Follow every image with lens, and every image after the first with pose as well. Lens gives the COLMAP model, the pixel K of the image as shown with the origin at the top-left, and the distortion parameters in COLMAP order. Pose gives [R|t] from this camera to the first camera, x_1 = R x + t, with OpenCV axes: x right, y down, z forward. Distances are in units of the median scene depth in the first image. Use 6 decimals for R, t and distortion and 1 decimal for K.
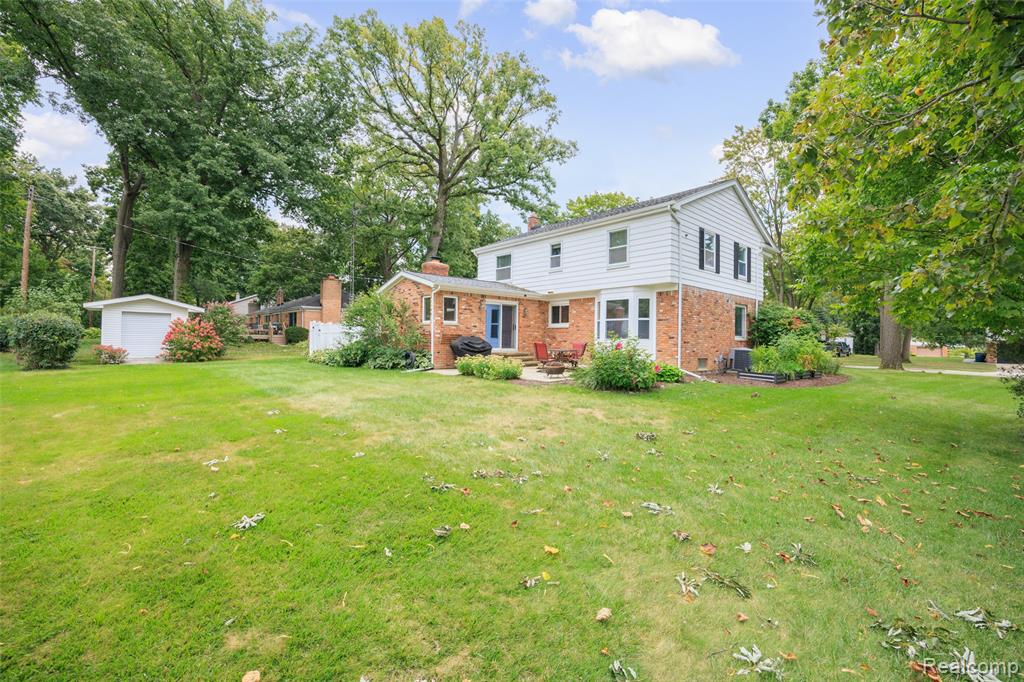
lens RADIAL K [[448.3, 0, 514.9], [0, 448.3, 340.5], [0, 0, 1]] dist [-0.015083, 0.000343]
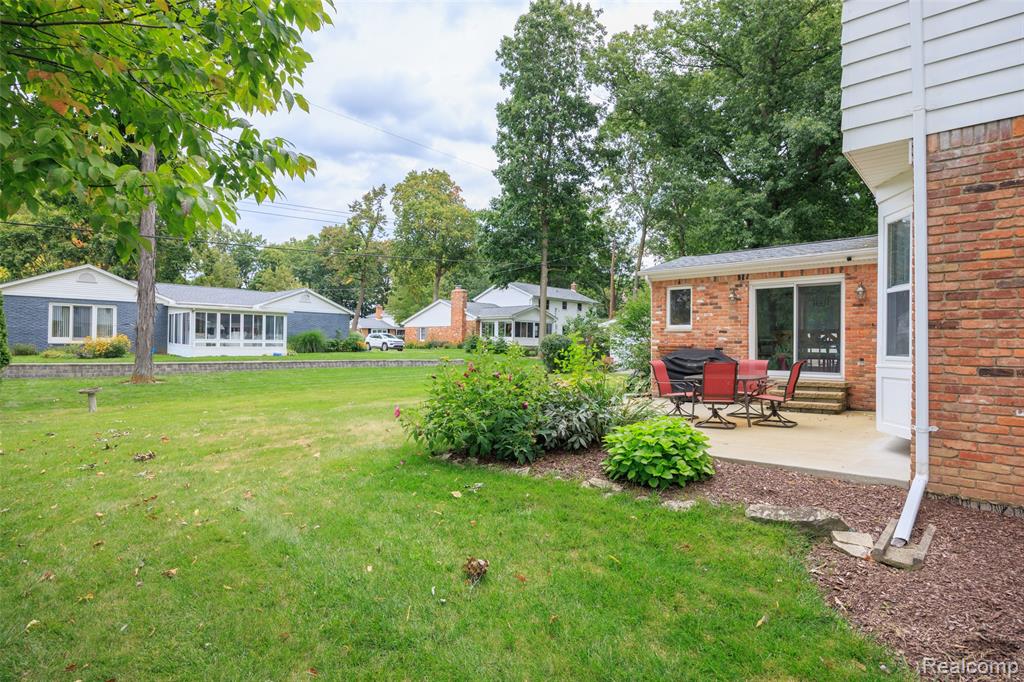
lens RADIAL K [[541.8, 0, 514.2], [0, 541.8, 342.8], [0, 0, 1]] dist [-0.007563, -0.001450]
pose [[0.070794, -0.013025, -0.997406, 0.581427], [-0.004379, 0.999901, -0.013369, -0.005438], [0.997481, 0.005314, 0.070730, 0.654305]]
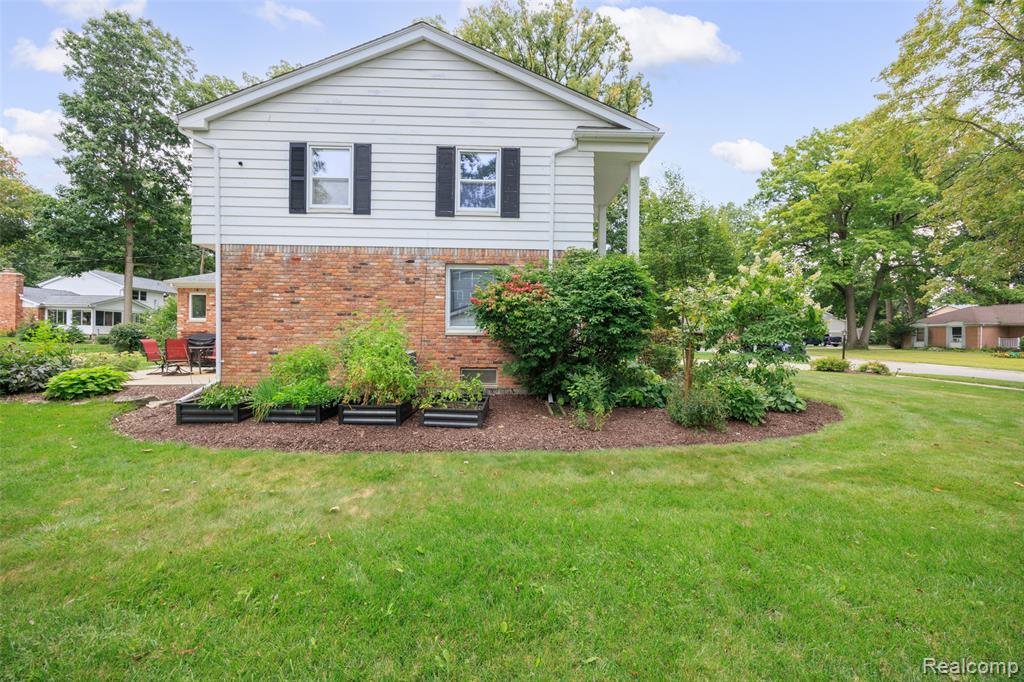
lens RADIAL K [[402.5, 0, 507.7], [0, 402.5, 340.4], [0, 0, 1]] dist [0.000964, -0.000587]
pose [[0.746879, 0.001114, -0.664959, 0.899491], [0.000474, 0.999997, 0.002208, 0.004570], [0.664960, -0.001964, 0.746877, 0.732832]]
